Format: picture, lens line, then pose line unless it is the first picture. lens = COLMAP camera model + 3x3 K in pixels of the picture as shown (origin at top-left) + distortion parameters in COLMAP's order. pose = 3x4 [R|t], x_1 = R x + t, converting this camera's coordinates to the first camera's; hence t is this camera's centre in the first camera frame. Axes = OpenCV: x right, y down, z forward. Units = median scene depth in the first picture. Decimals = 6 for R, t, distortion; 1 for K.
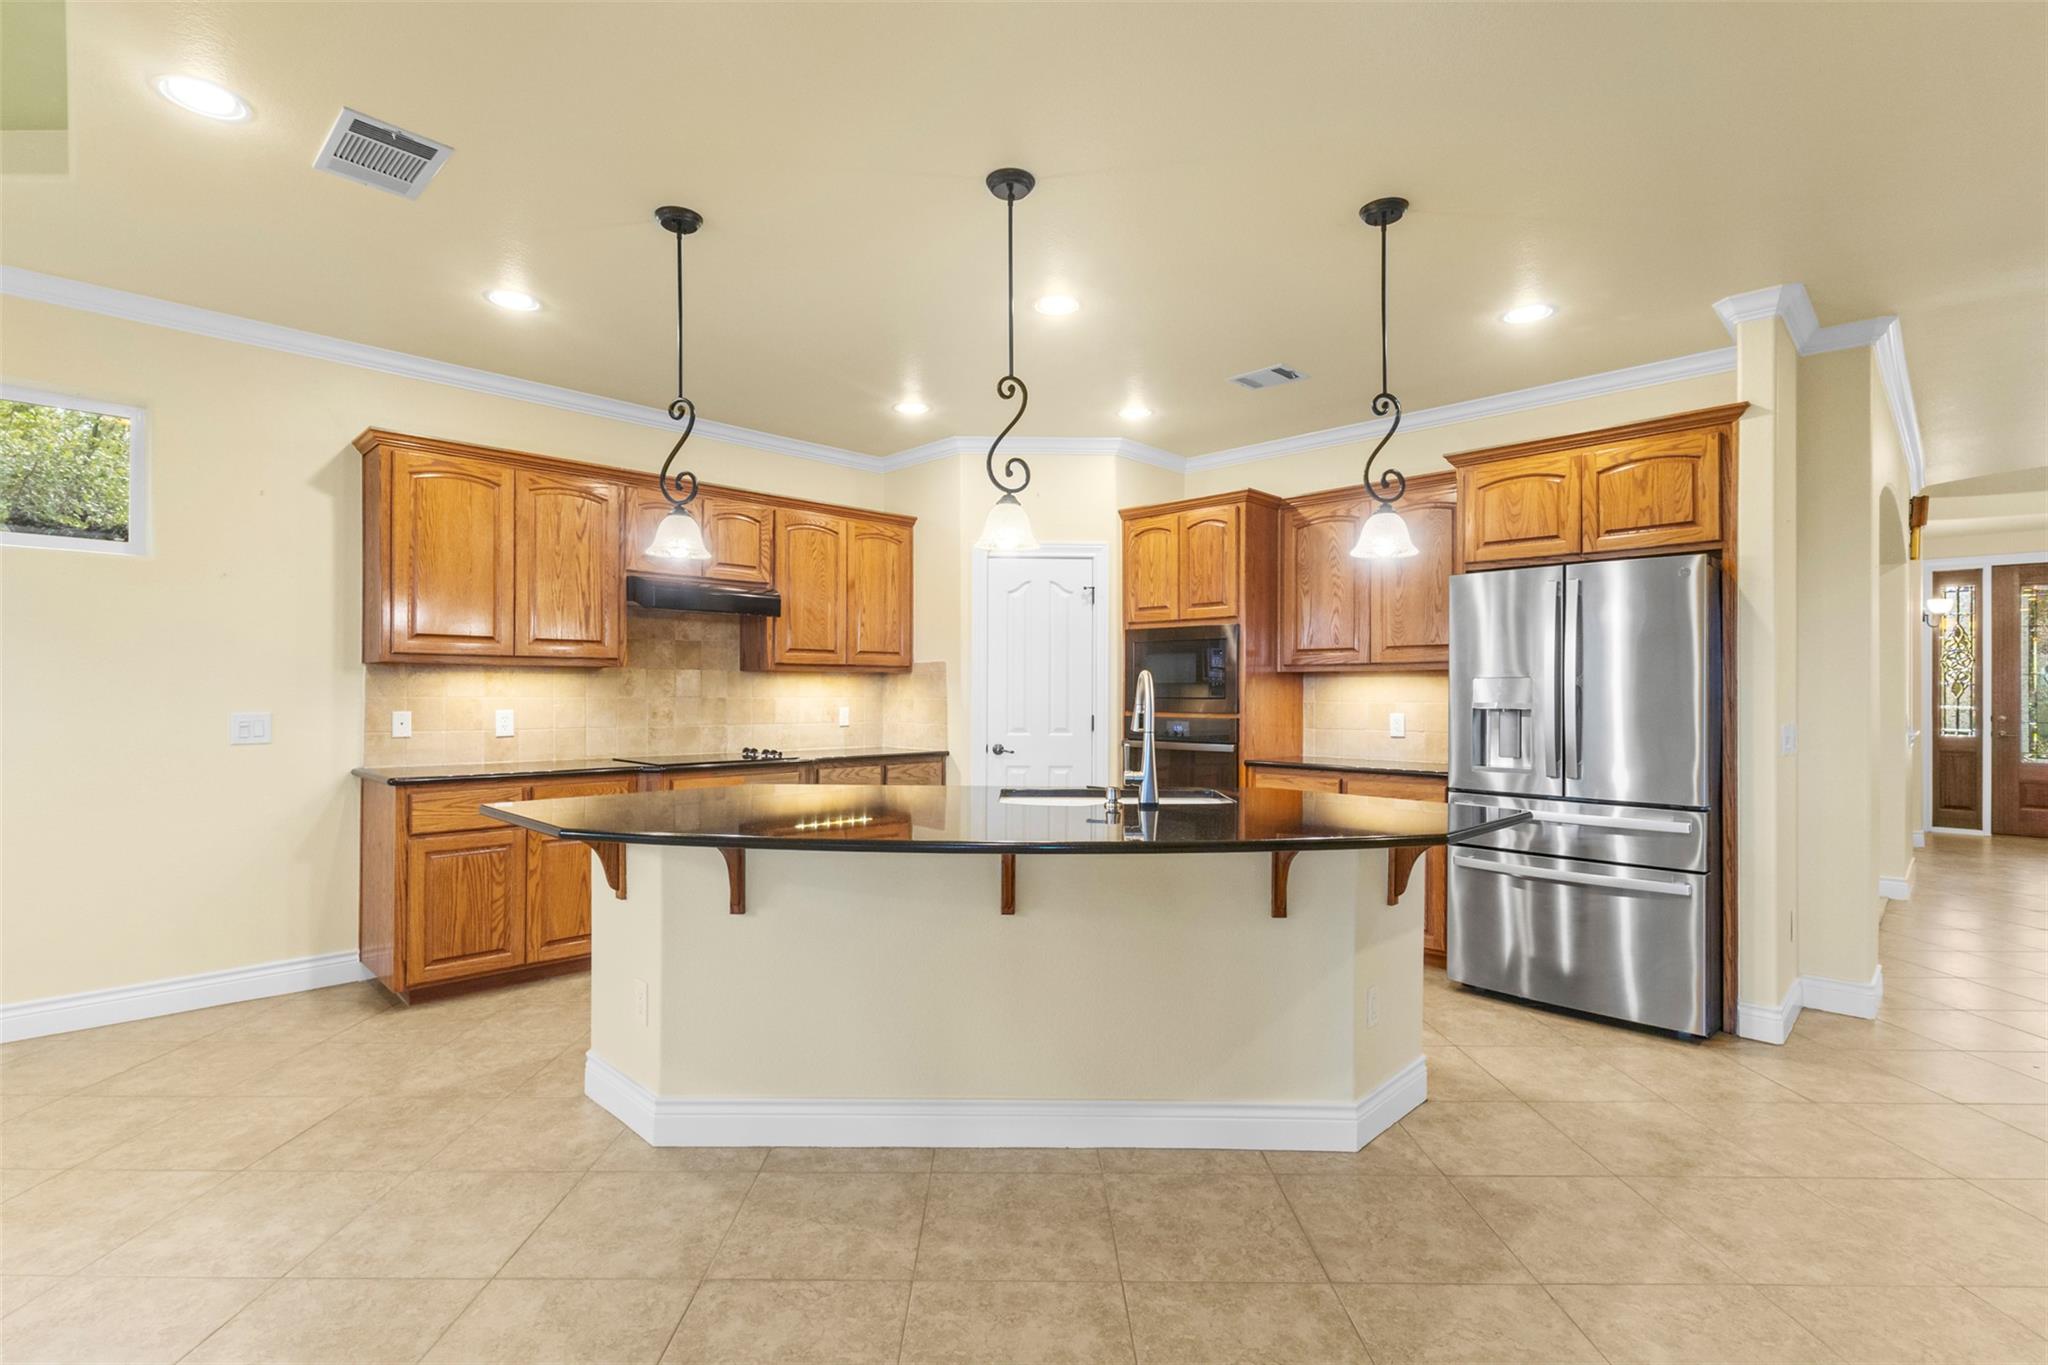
lens RADIAL K [[948.0, 0, 1021.1], [0, 948.0, 687.0], [0, 0, 1]] dist [0.001863, 0.001370]
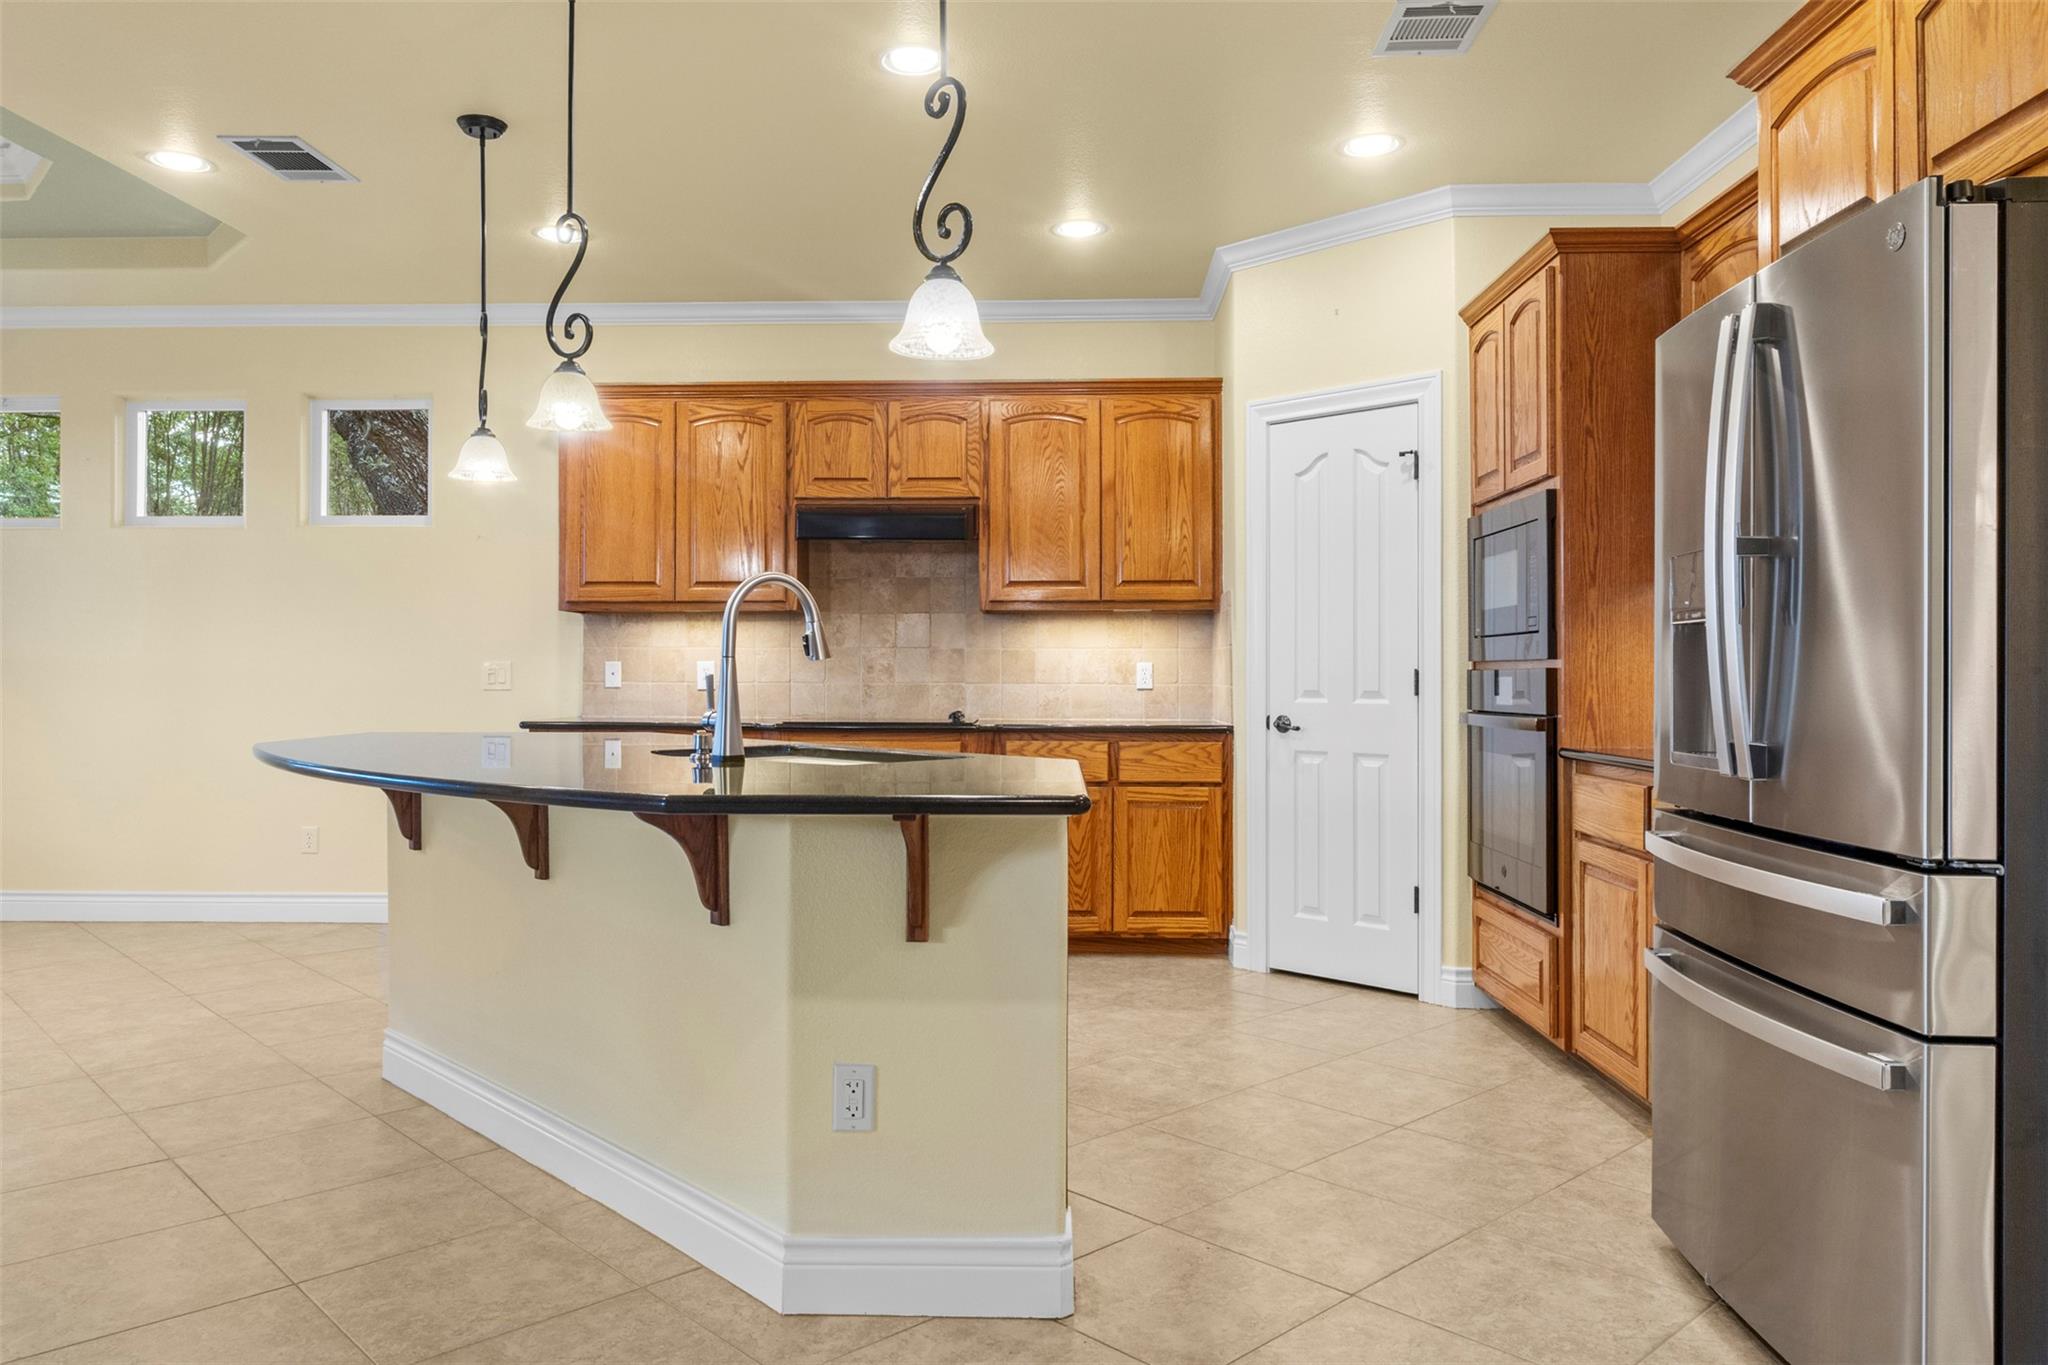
lens RADIAL K [[1410.2, 0, 1014.0], [0, 1410.2, 655.9], [0, 0, 1]] dist [0.013878, -0.012010]
pose [[0.682344, -0.013849, -0.730900, 0.597226], [0.005463, 0.999889, -0.013846, 0.035461], [0.731010, 0.005455, 0.682344, 0.245014]]
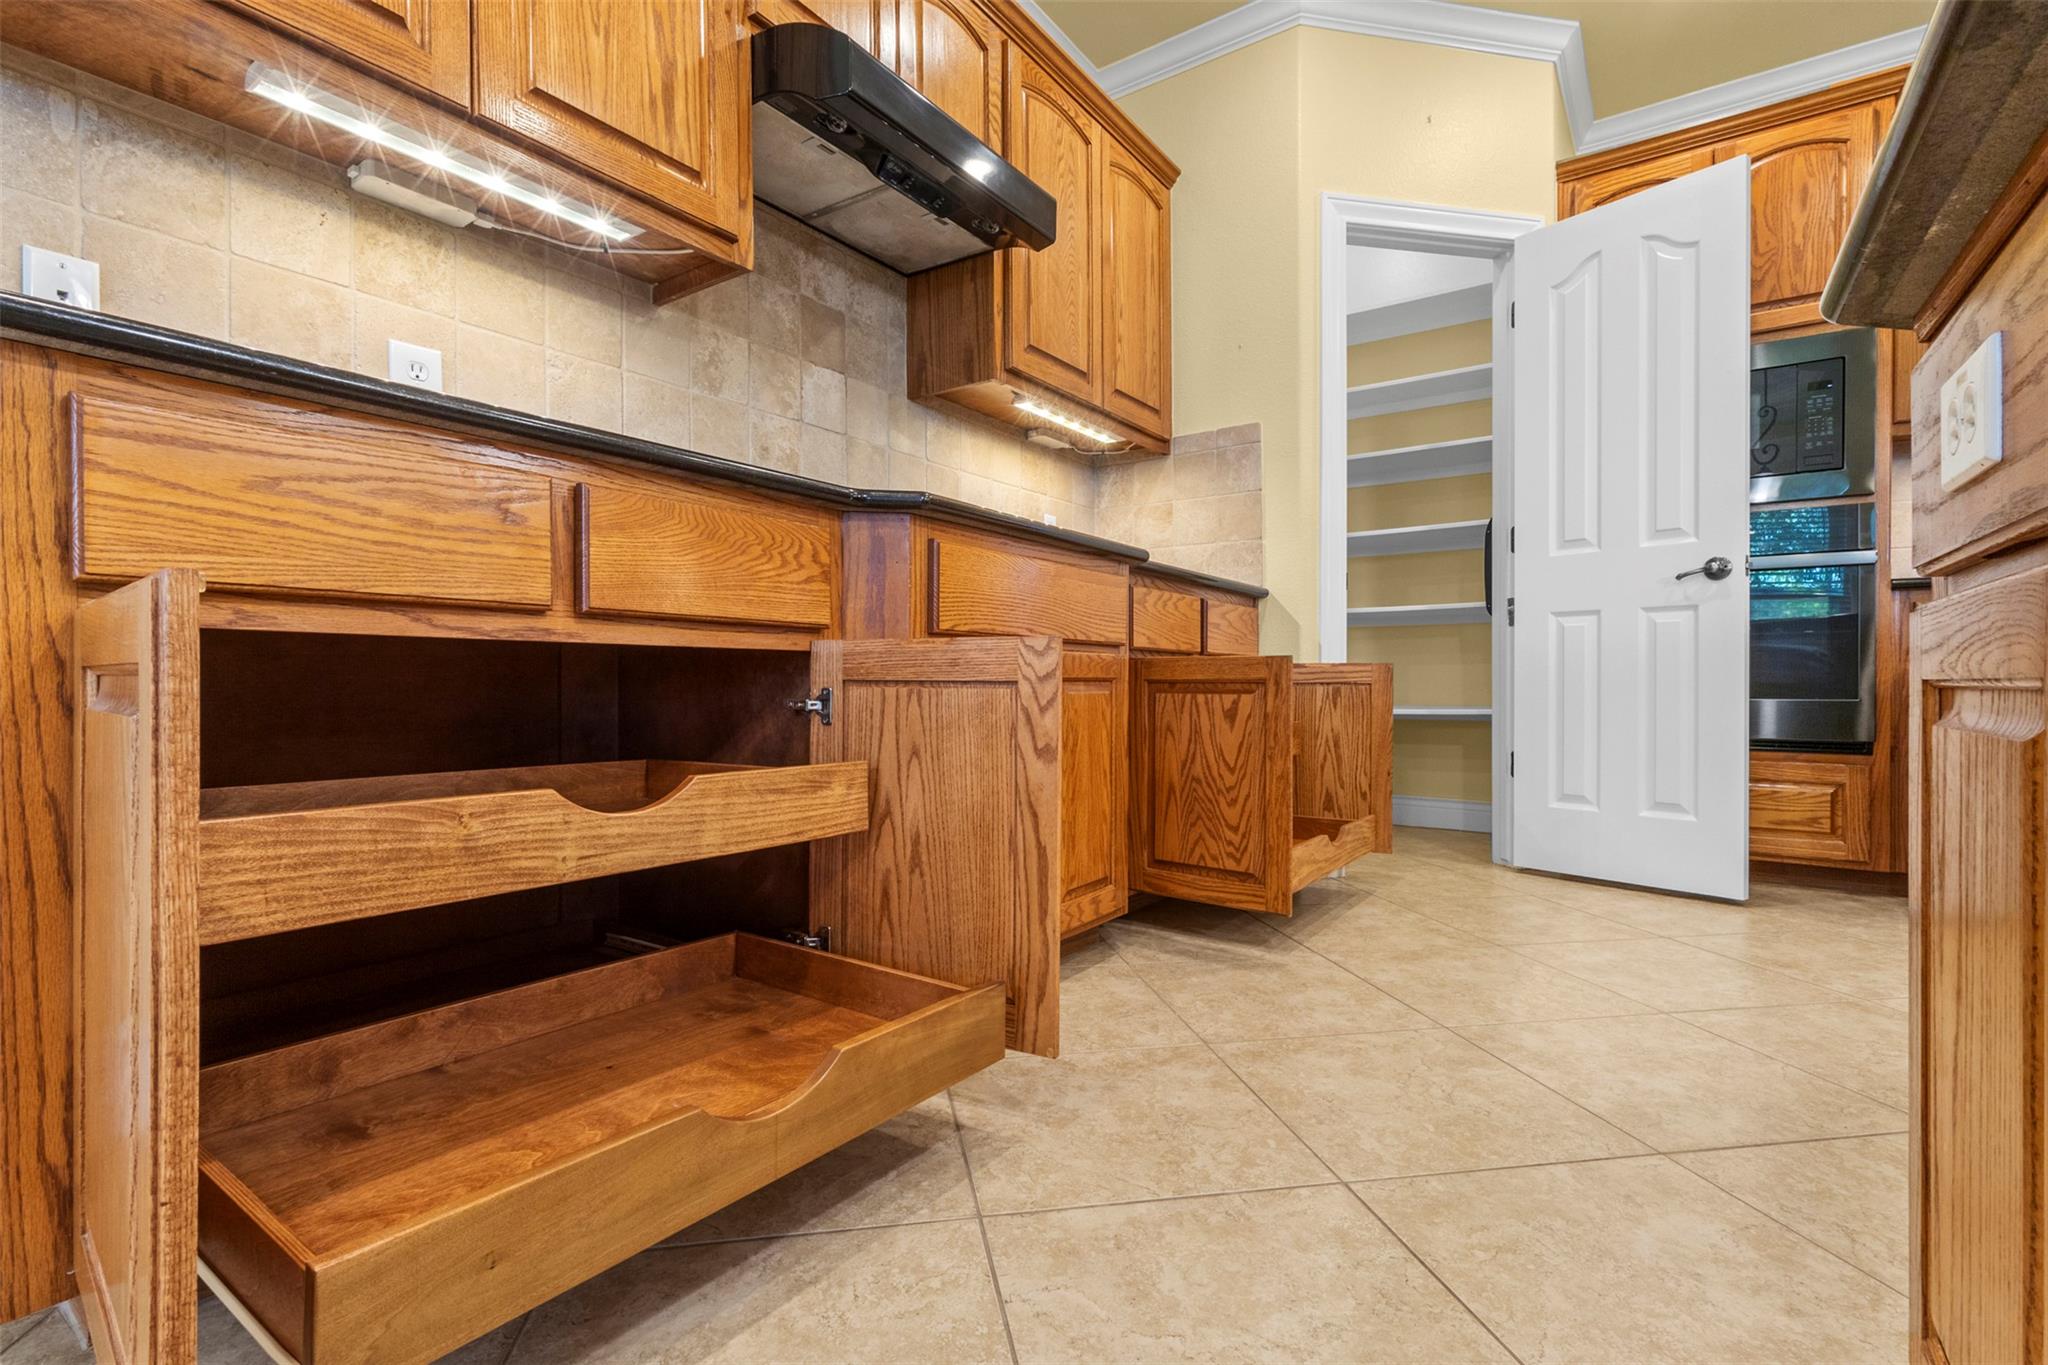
lens RADIAL K [[948.0, 0, 1017.8], [0, 948.0, 682.8], [0, 0, 1]] dist [0.001863, 0.001370]
pose [[0.985319, -0.003930, 0.170681, -0.343053], [0.002203, 0.999944, 0.010305, 0.128828], [-0.170712, -0.009778, 0.985272, 0.547767]]
